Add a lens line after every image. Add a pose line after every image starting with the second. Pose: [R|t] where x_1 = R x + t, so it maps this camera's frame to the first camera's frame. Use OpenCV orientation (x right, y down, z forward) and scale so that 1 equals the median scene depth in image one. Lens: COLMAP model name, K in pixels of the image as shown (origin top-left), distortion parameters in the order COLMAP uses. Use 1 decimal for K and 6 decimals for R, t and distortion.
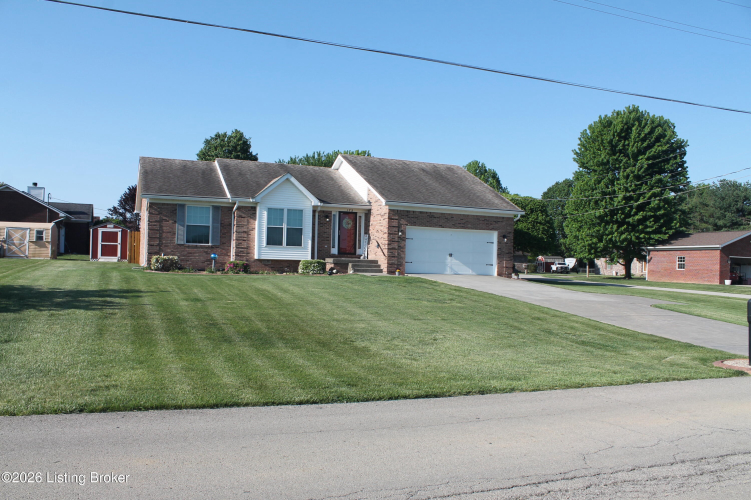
lens RADIAL K [[629.4, 0, 375.6], [0, 629.4, 261.7], [0, 0, 1]] dist [-0.171081, 0.153448]
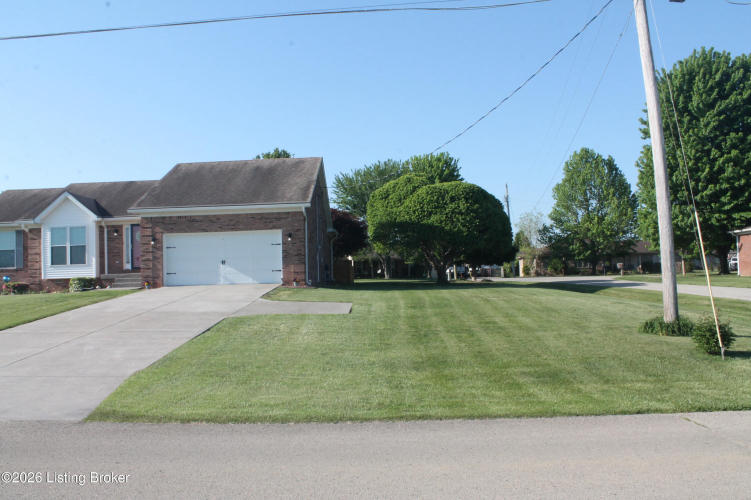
lens RADIAL K [[629.4, 0, 375.6], [0, 629.4, 261.7], [0, 0, 1]] dist [-0.171081, 0.153448]
pose [[0.916456, -0.066078, -0.394642, 0.662043], [0.056503, 0.997759, -0.035850, 0.031569], [0.396126, 0.010557, 0.918135, 0.297489]]
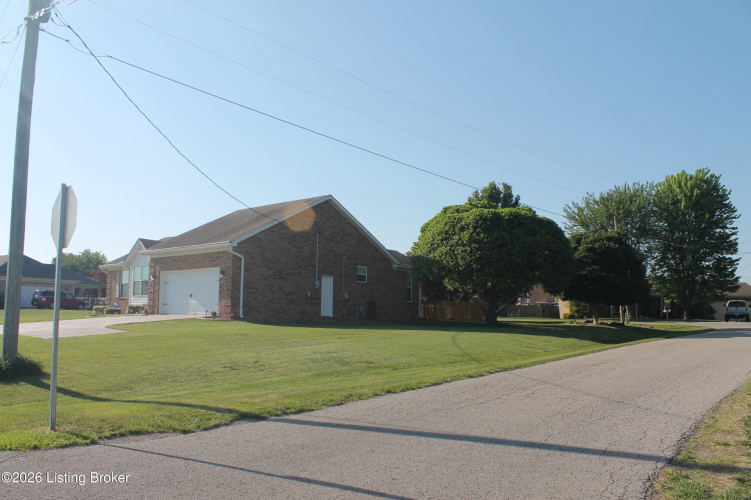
lens RADIAL K [[629.4, 0, 375.6], [0, 629.4, 261.7], [0, 0, 1]] dist [-0.171081, 0.153448]
pose [[0.478976, -0.102422, -0.871832, 1.154403], [0.007630, 0.993618, -0.112538, 0.050172], [0.877795, 0.047251, 0.476701, 0.794273]]
